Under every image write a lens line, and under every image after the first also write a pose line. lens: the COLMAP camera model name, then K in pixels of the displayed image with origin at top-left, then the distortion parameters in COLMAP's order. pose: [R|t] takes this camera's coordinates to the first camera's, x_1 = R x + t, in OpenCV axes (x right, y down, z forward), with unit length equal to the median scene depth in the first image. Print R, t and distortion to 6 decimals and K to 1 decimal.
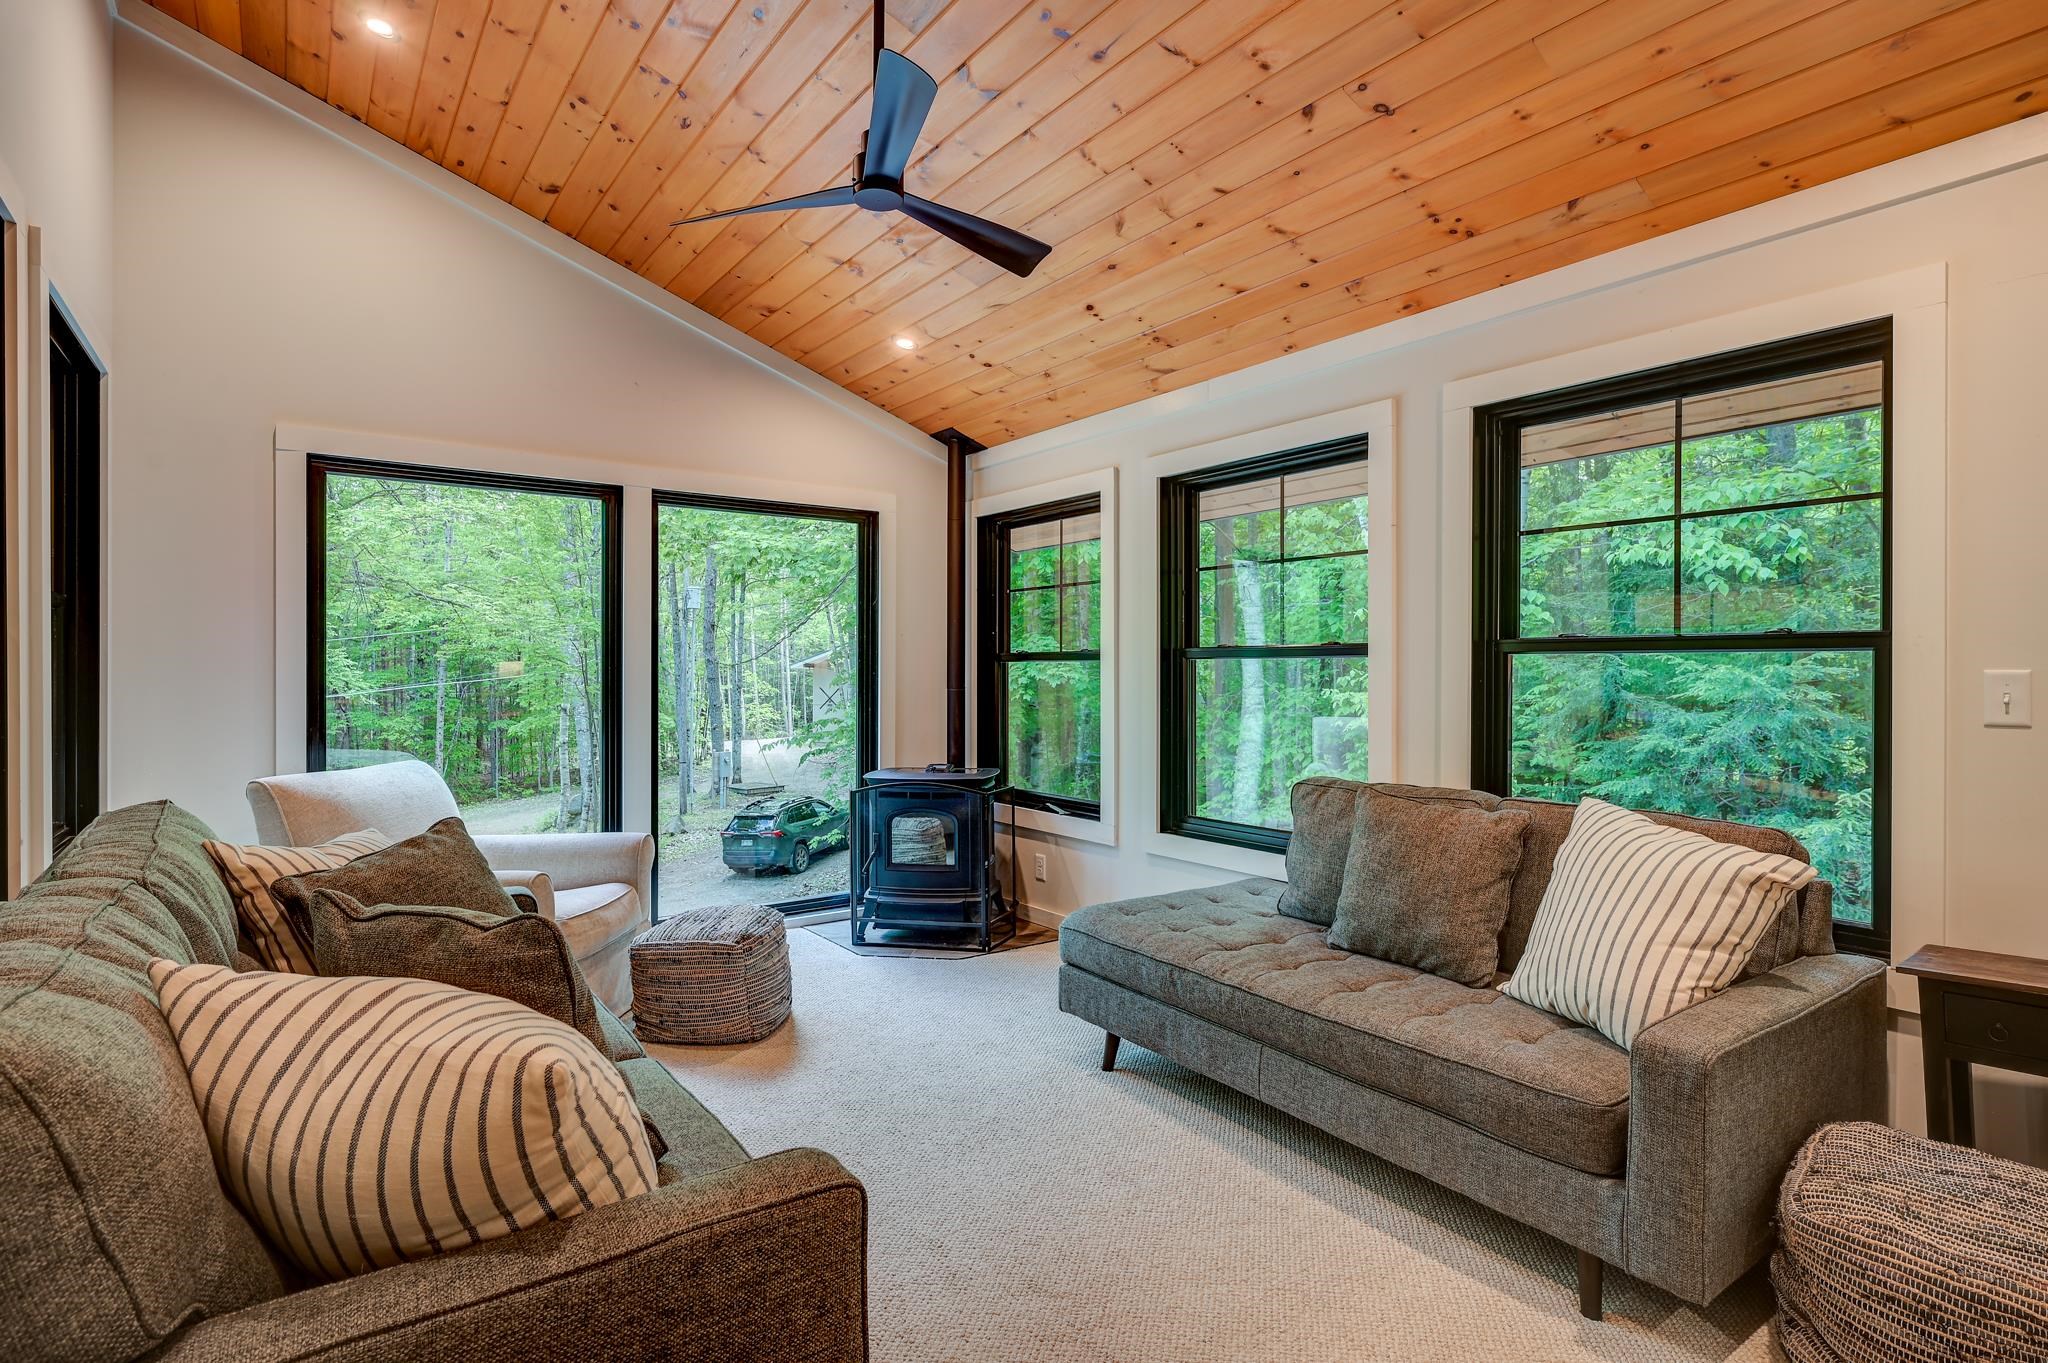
lens RADIAL K [[1030.8, 0, 1020.0], [0, 1030.8, 673.2], [0, 0, 1]] dist [0.000863, 0.000367]
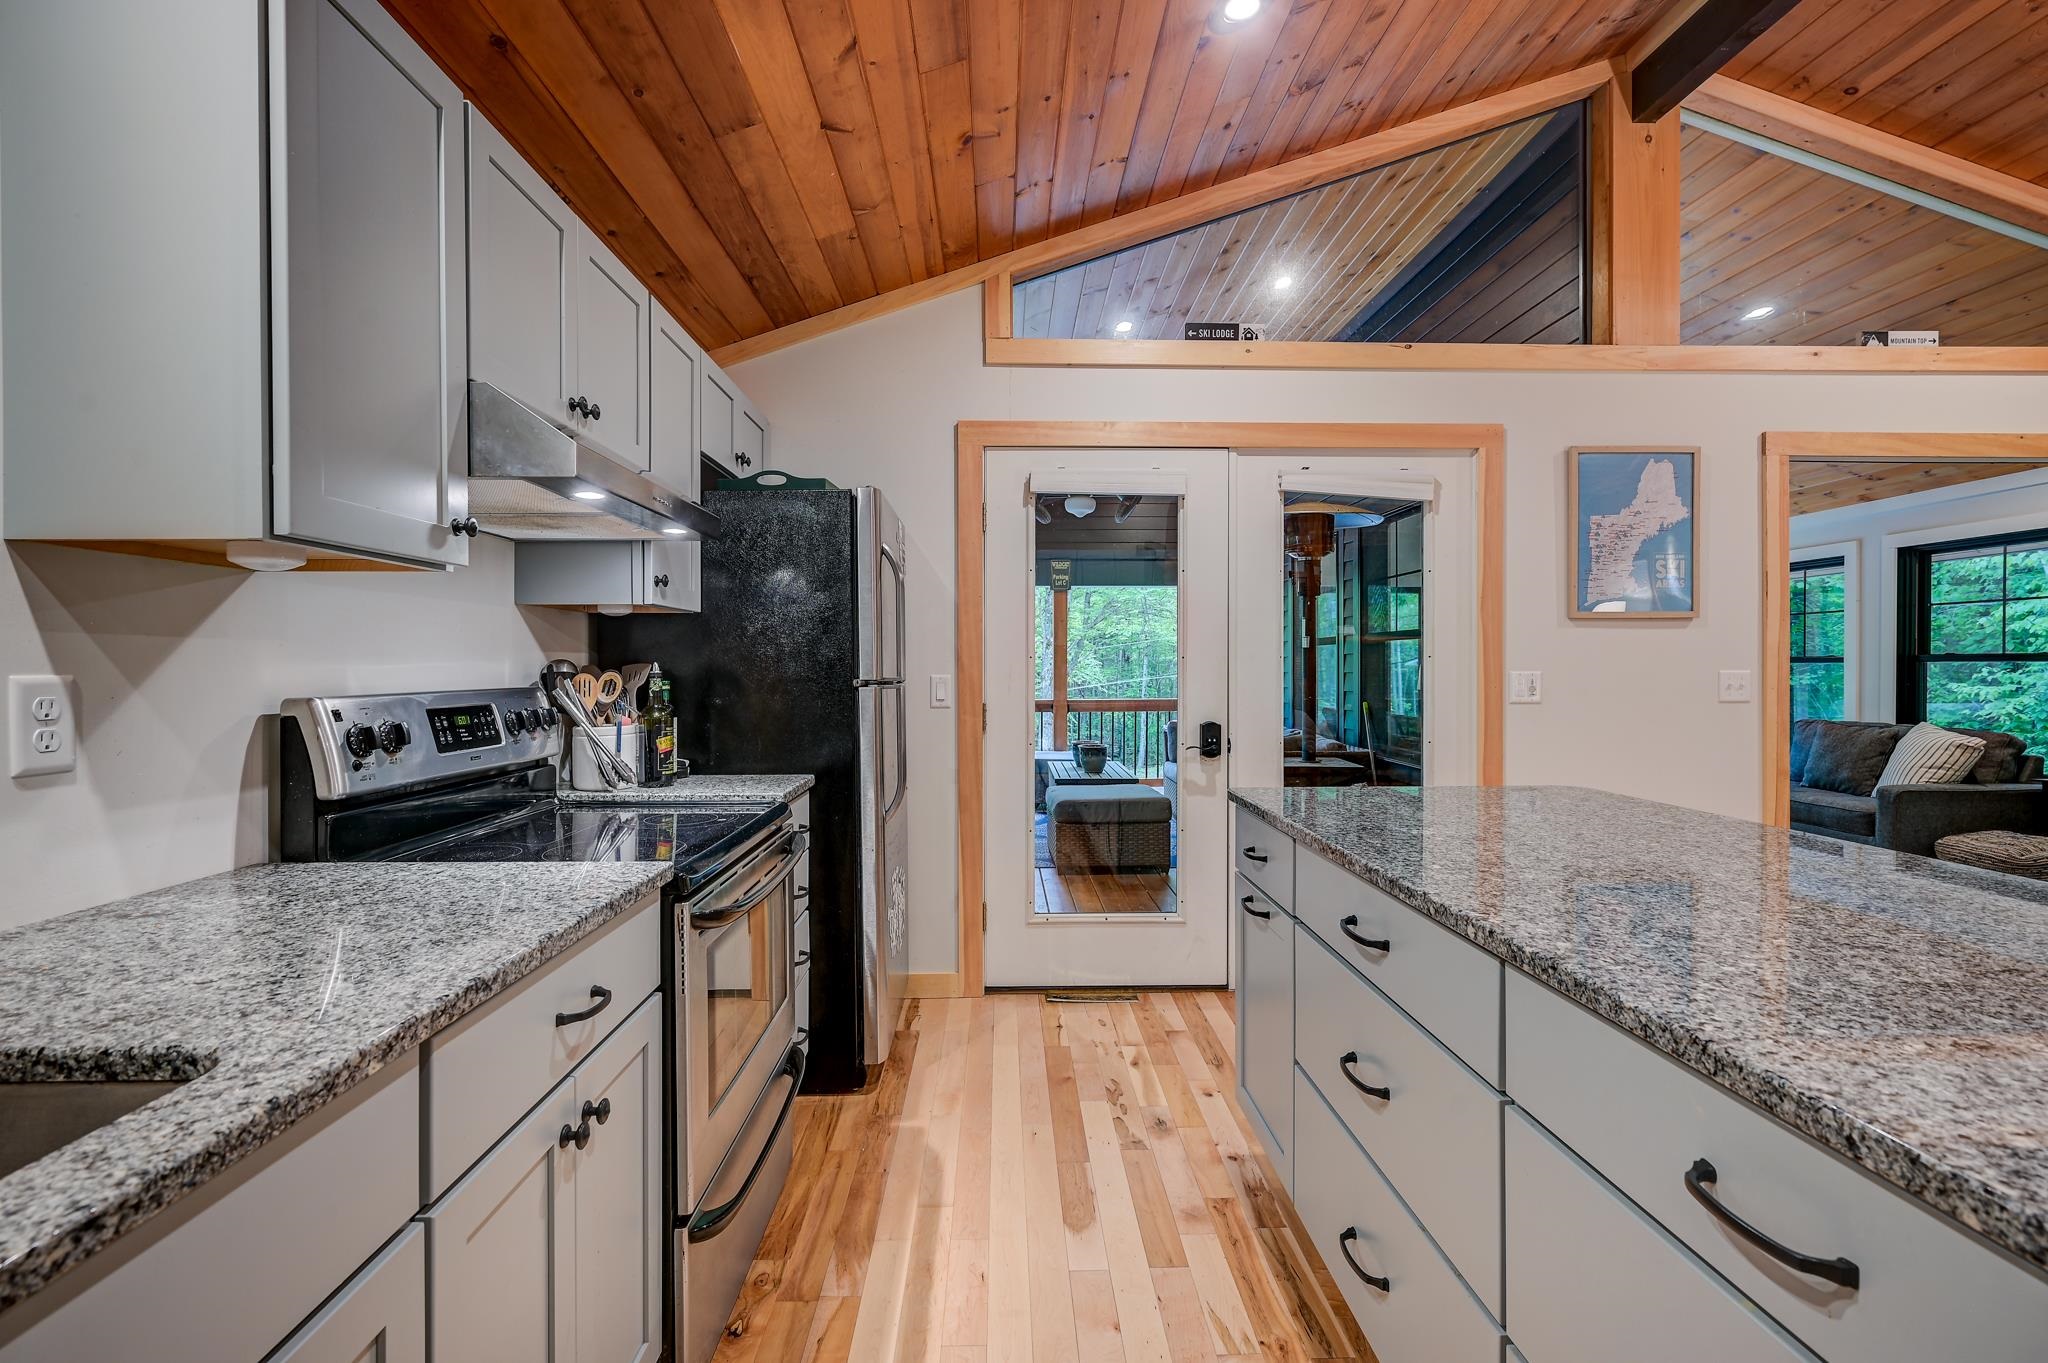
lens RADIAL K [[923.2, 0, 1022.3], [0, 923.2, 669.8], [0, 0, 1]] dist [0.003028, 0.000777]
pose [[0.824944, 0.002237, -0.565210, 0.020012], [-0.001512, 0.999997, 0.001749, -0.002512], [0.565213, -0.000588, 0.824945, -1.292906]]
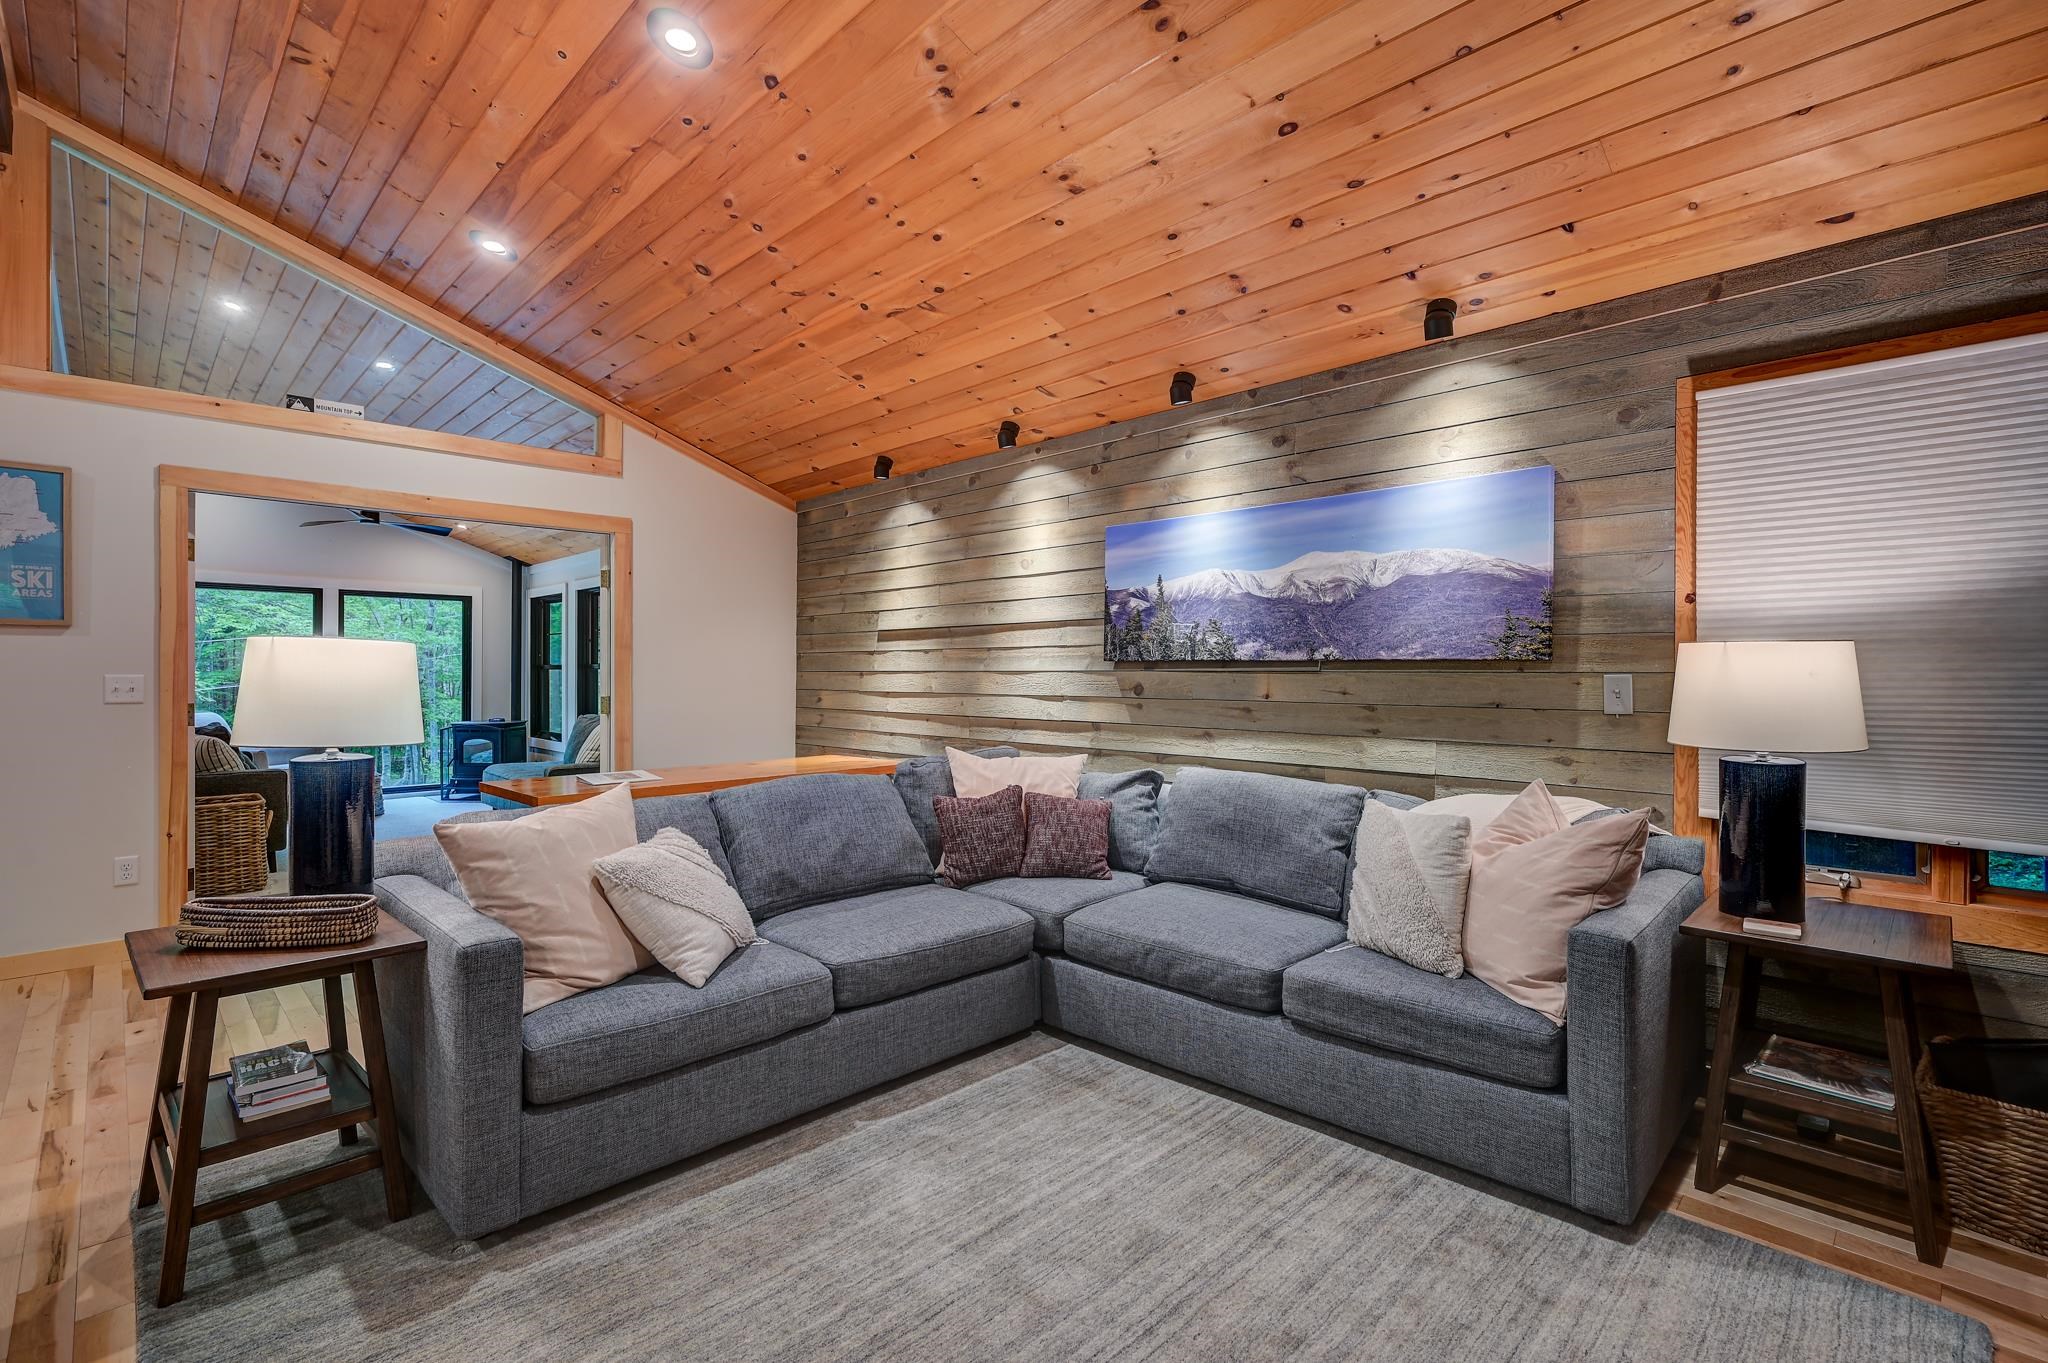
lens RADIAL K [[932.8, 0, 1025.6], [0, 932.8, 668.3], [0, 0, 1]] dist [0.000292, 0.000229]
pose [[0.988338, 0.003159, 0.152244, 0.869570], [-0.002082, 0.999972, -0.007232, -0.003359], [-0.152263, 0.006831, 0.988316, -1.302693]]
